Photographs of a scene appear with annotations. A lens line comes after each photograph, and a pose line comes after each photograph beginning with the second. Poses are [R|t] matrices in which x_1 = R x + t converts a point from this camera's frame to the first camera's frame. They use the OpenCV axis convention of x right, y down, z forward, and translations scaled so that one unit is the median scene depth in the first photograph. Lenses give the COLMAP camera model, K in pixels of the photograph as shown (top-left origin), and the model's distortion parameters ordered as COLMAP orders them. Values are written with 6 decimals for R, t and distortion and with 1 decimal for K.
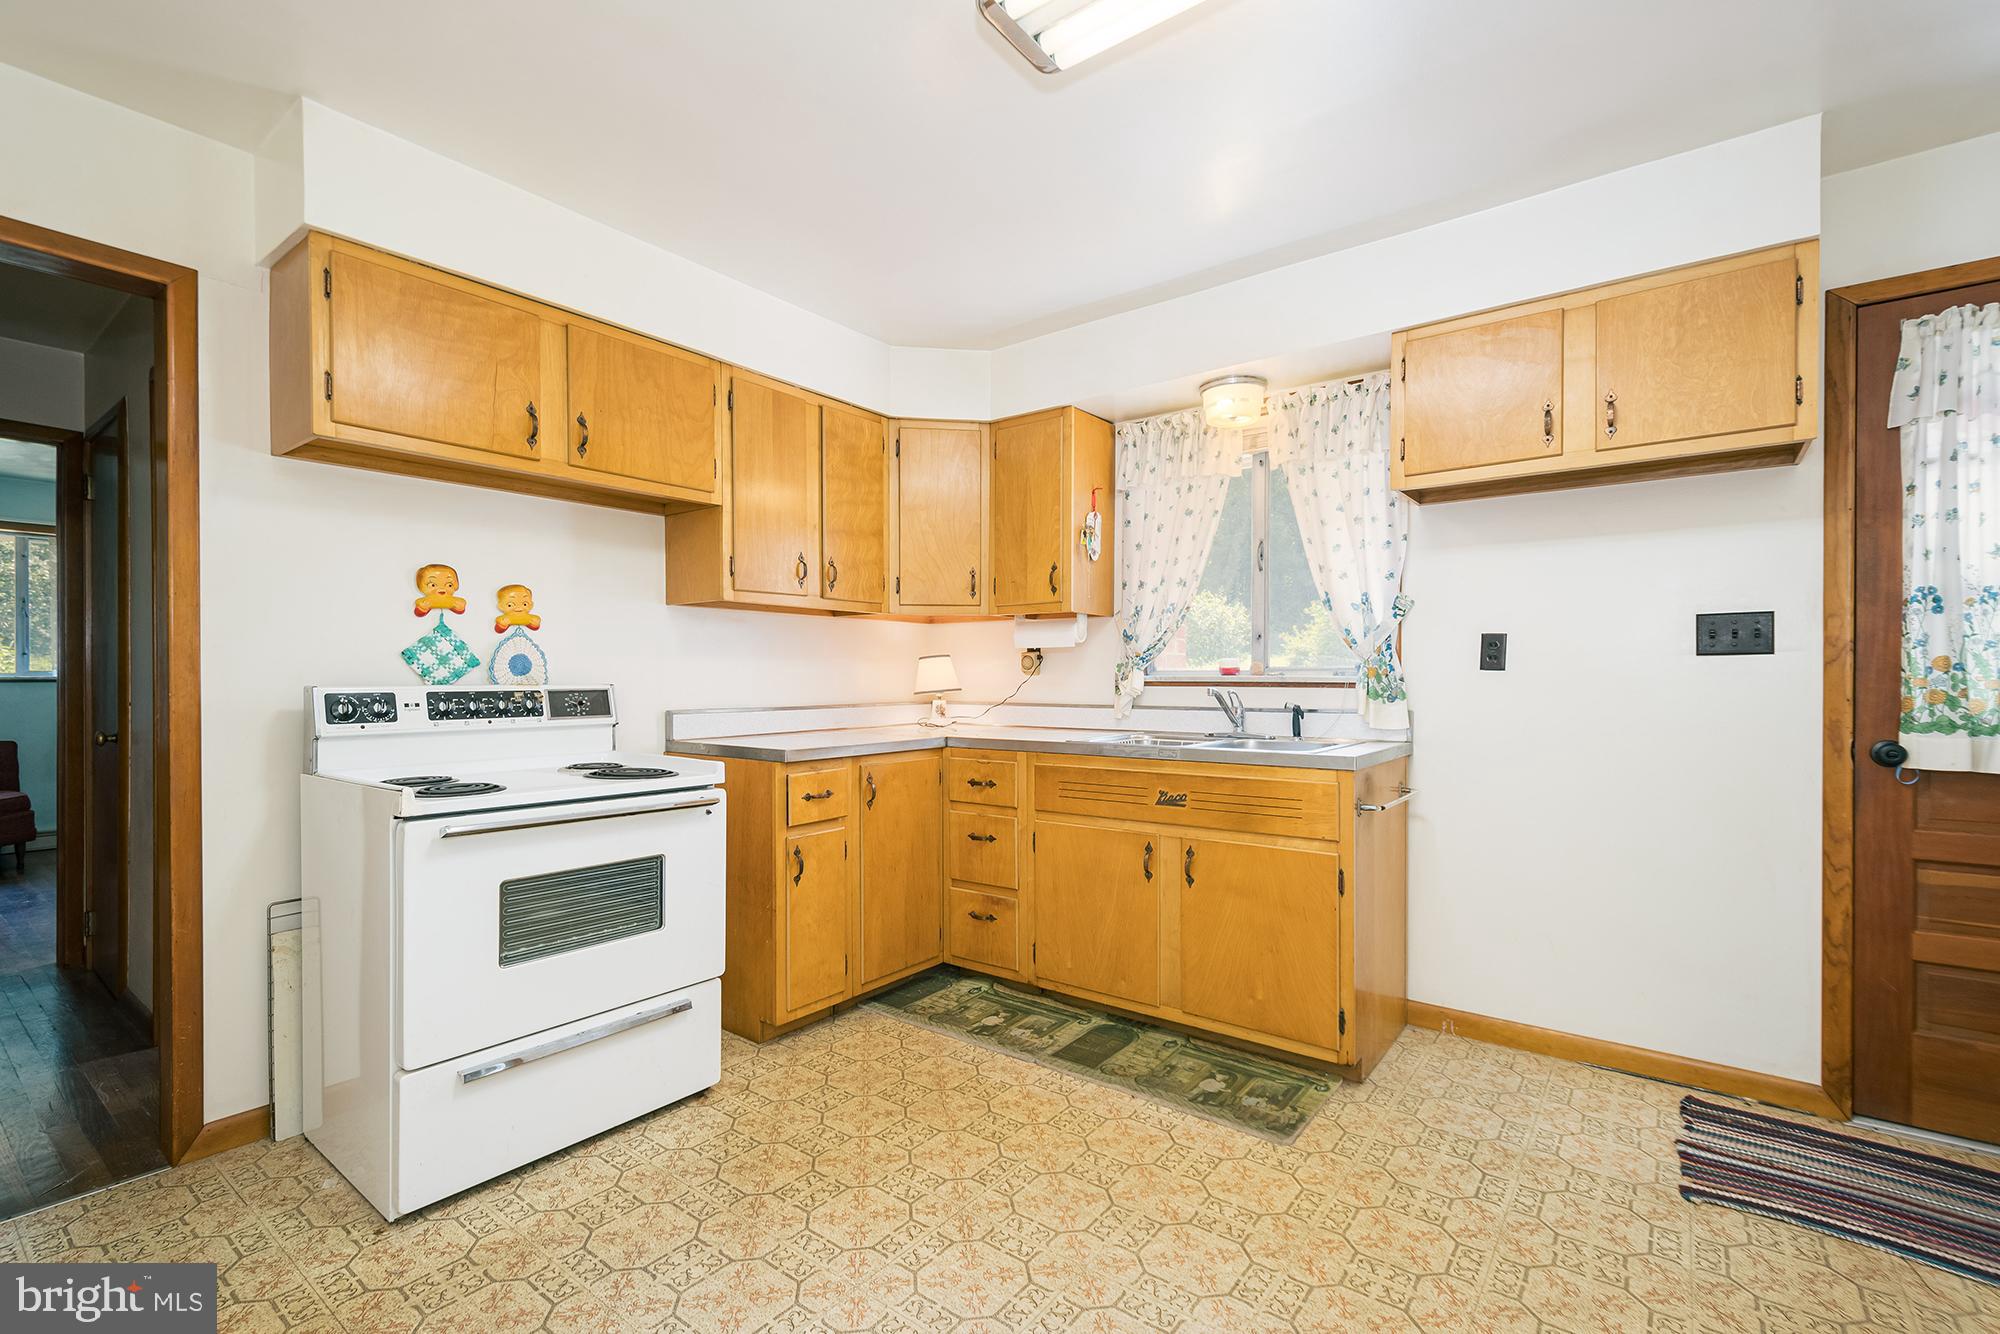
lens RADIAL K [[893.0, 0, 996.8], [0, 893.0, 685.0], [0, 0, 1]] dist [0.010560, -0.000864]
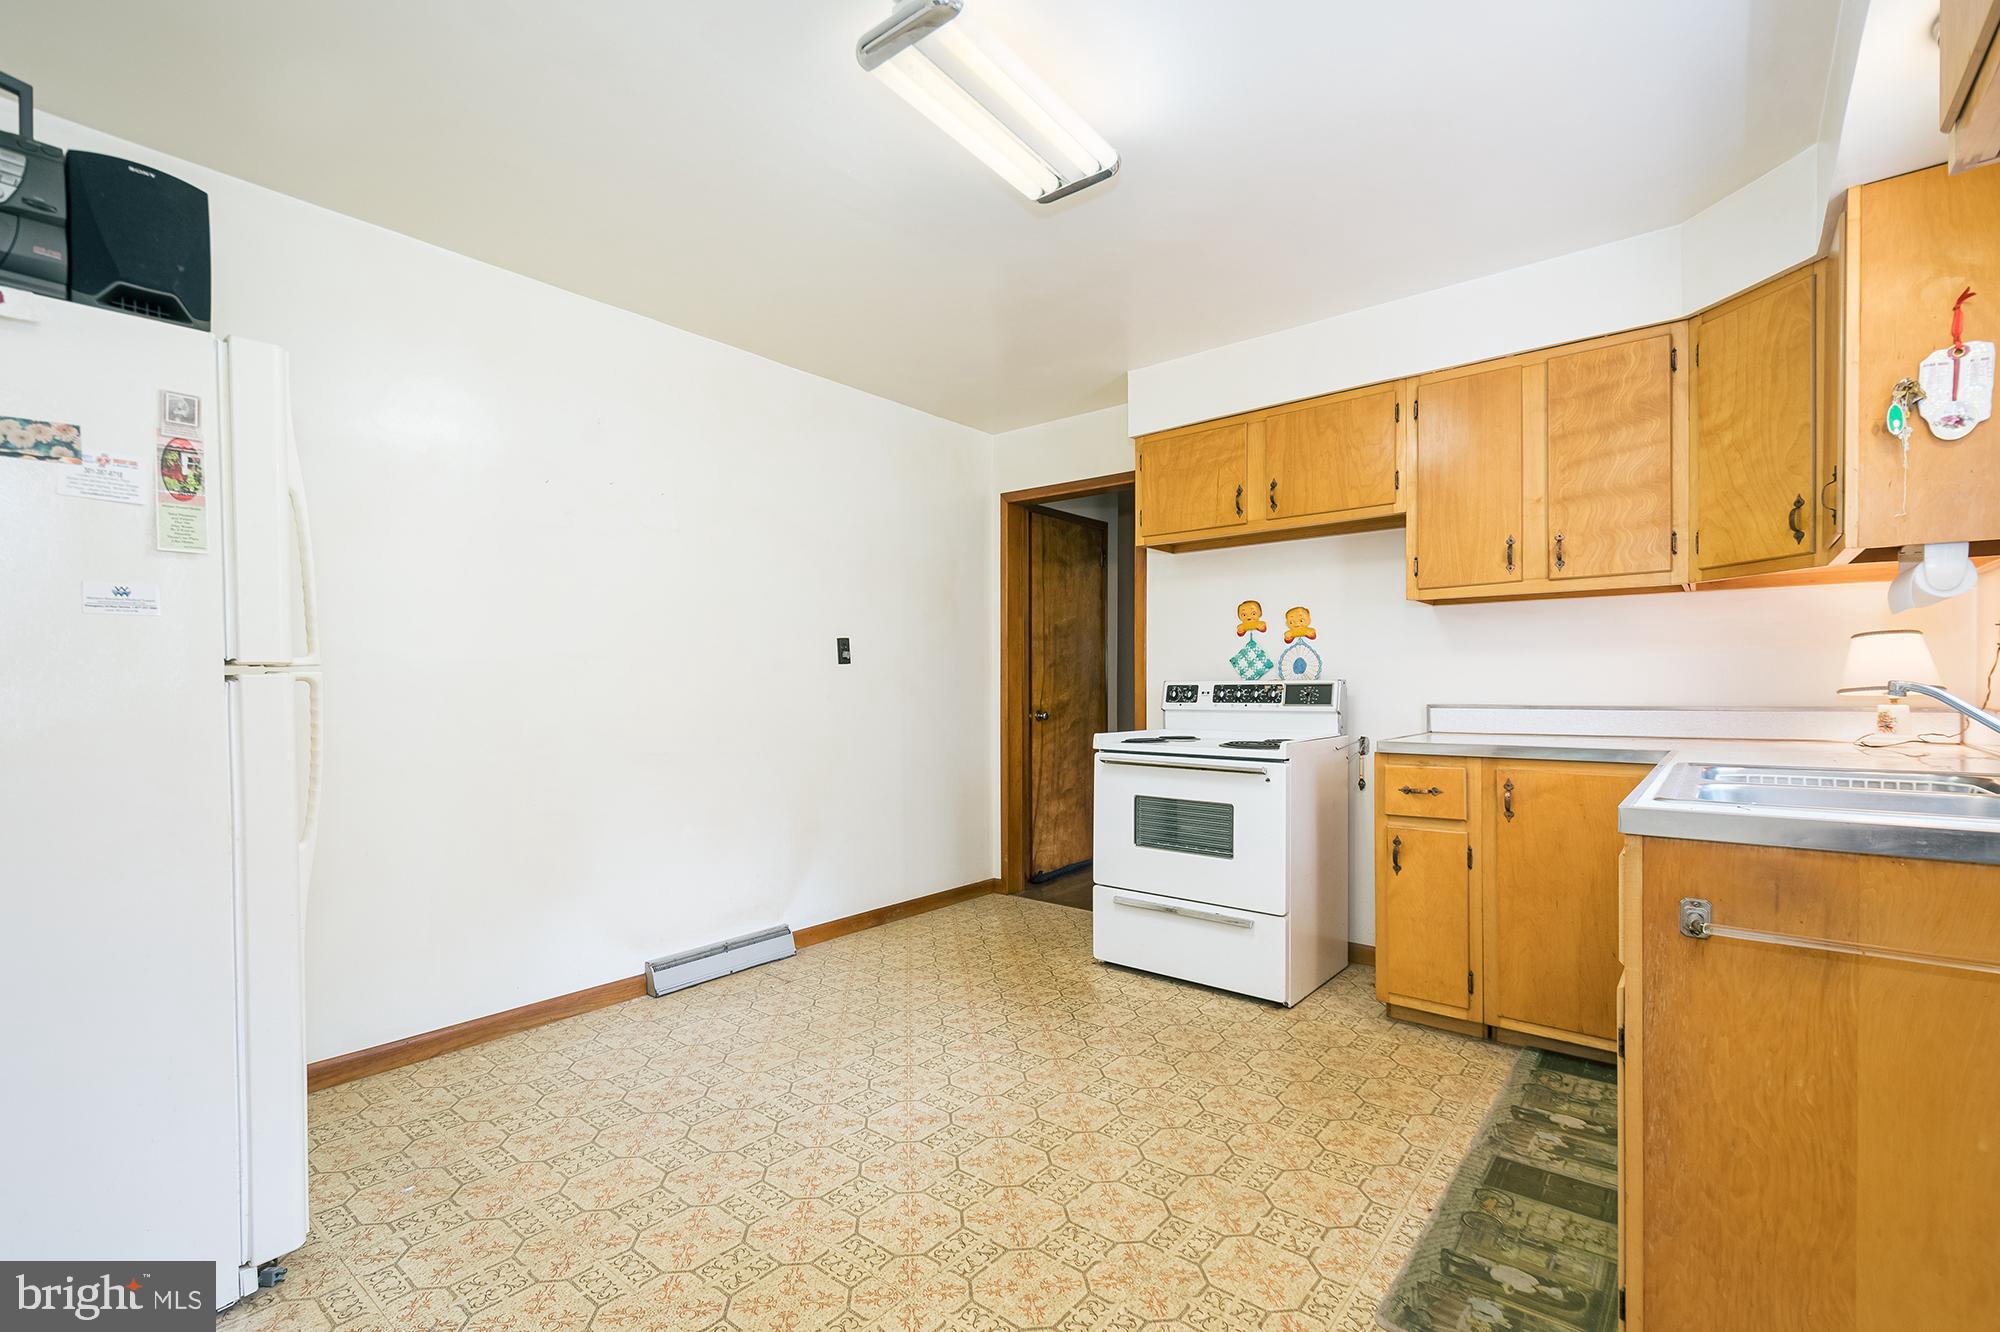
lens RADIAL K [[893.0, 0, 965.3], [0, 893.0, 688.6], [0, 0, 1]] dist [0.010560, -0.000864]
pose [[-0.067484, 0.002830, -0.997716, 0.922663], [-0.004867, 0.999983, 0.003165, 0.011183], [0.997708, 0.005069, -0.067469, 0.633656]]
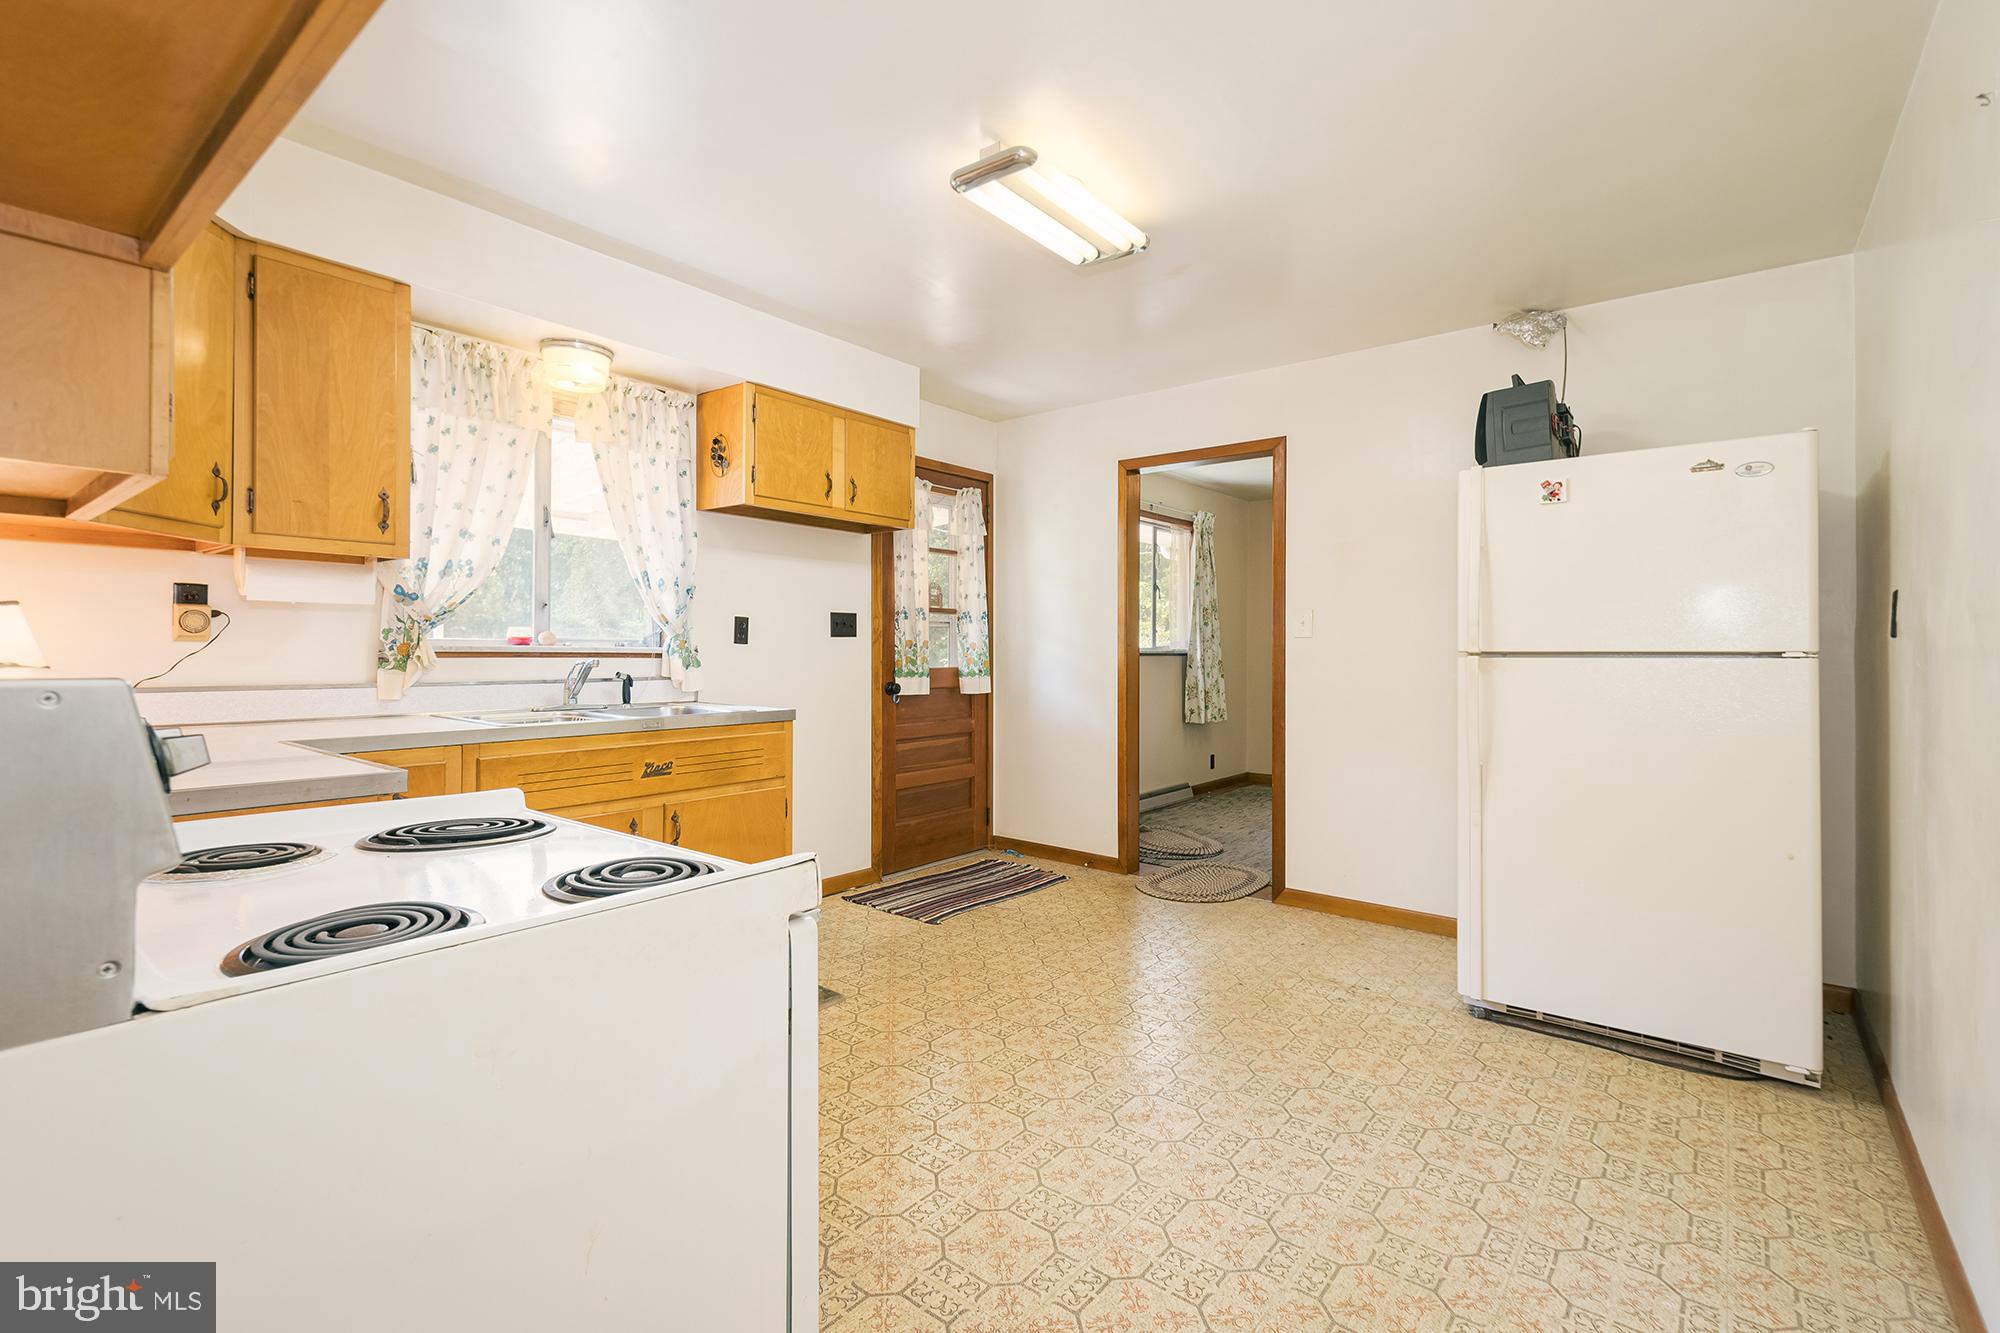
lens RADIAL K [[893.0, 0, 1007.1], [0, 893.0, 652.0], [0, 0, 1]] dist [0.010560, -0.000864]
pose [[0.013799, 0.000245, 0.999905, -0.885917], [0.003723, 0.999993, -0.000296, -0.002420], [-0.999898, 0.003726, 0.013798, 0.650298]]
